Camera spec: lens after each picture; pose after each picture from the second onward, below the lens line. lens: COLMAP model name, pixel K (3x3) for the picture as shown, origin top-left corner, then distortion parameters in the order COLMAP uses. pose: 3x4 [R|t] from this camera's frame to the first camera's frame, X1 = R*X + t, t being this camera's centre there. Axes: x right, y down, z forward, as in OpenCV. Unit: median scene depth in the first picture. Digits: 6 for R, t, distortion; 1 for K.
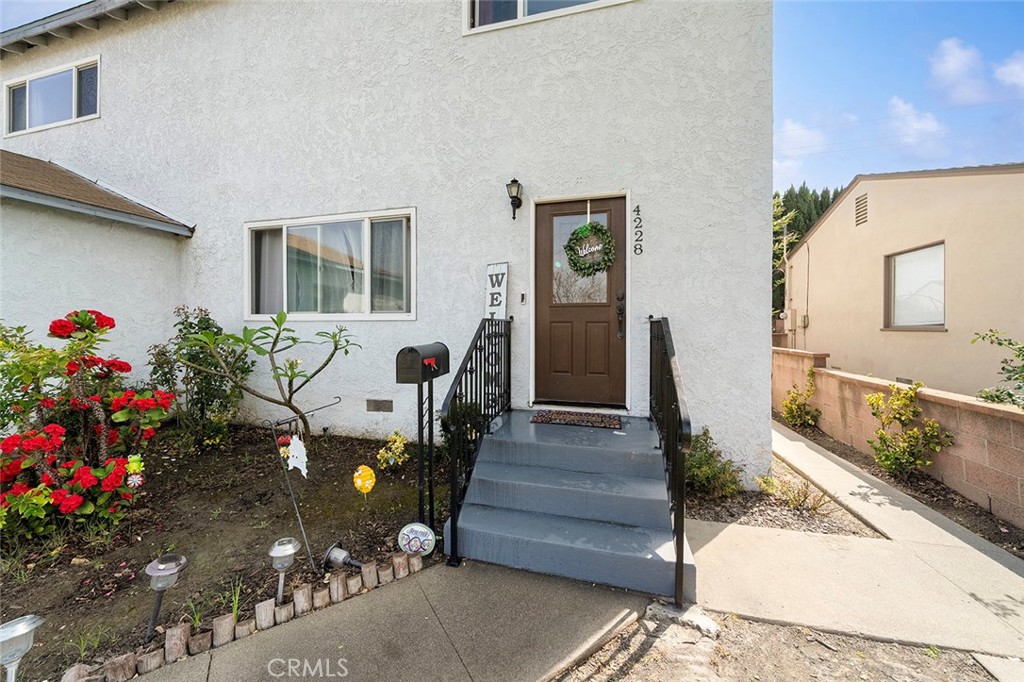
lens RADIAL K [[374.0, 0, 514.3], [0, 374.0, 324.5], [0, 0, 1]] dist [-0.001045, -0.000081]
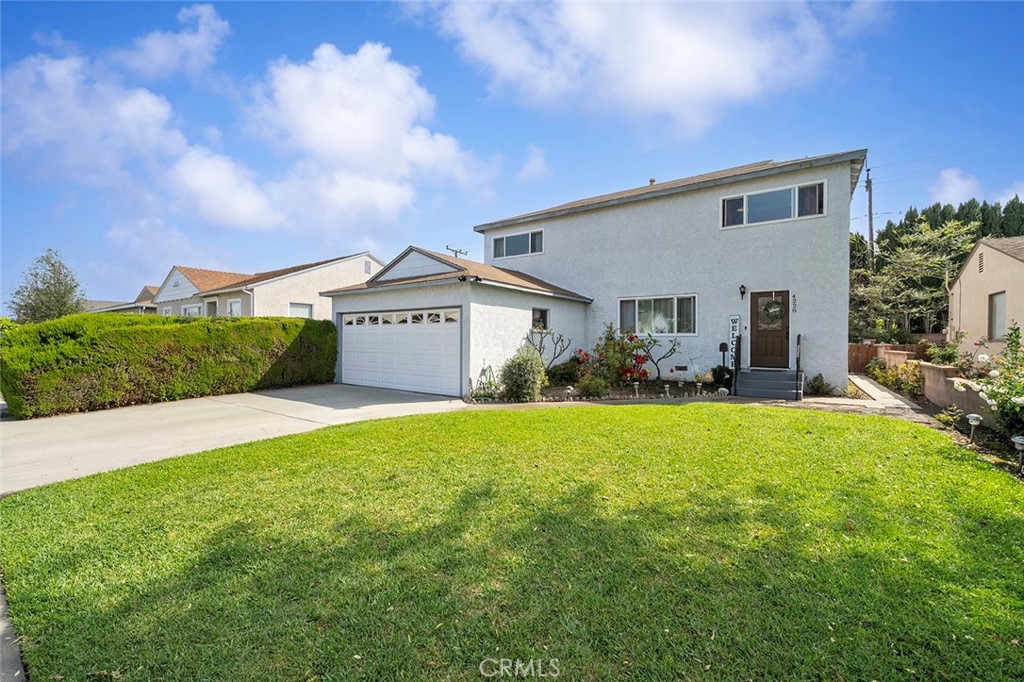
lens RADIAL K [[414.3, 0, 512.0], [0, 414.3, 341.0], [0, 0, 1]] dist [0.001225, 0.000202]
pose [[0.937236, 0.003772, -0.348676, -0.520014], [-0.003052, 0.999992, 0.002614, 0.022768], [0.348684, -0.001386, 0.937240, -2.434076]]
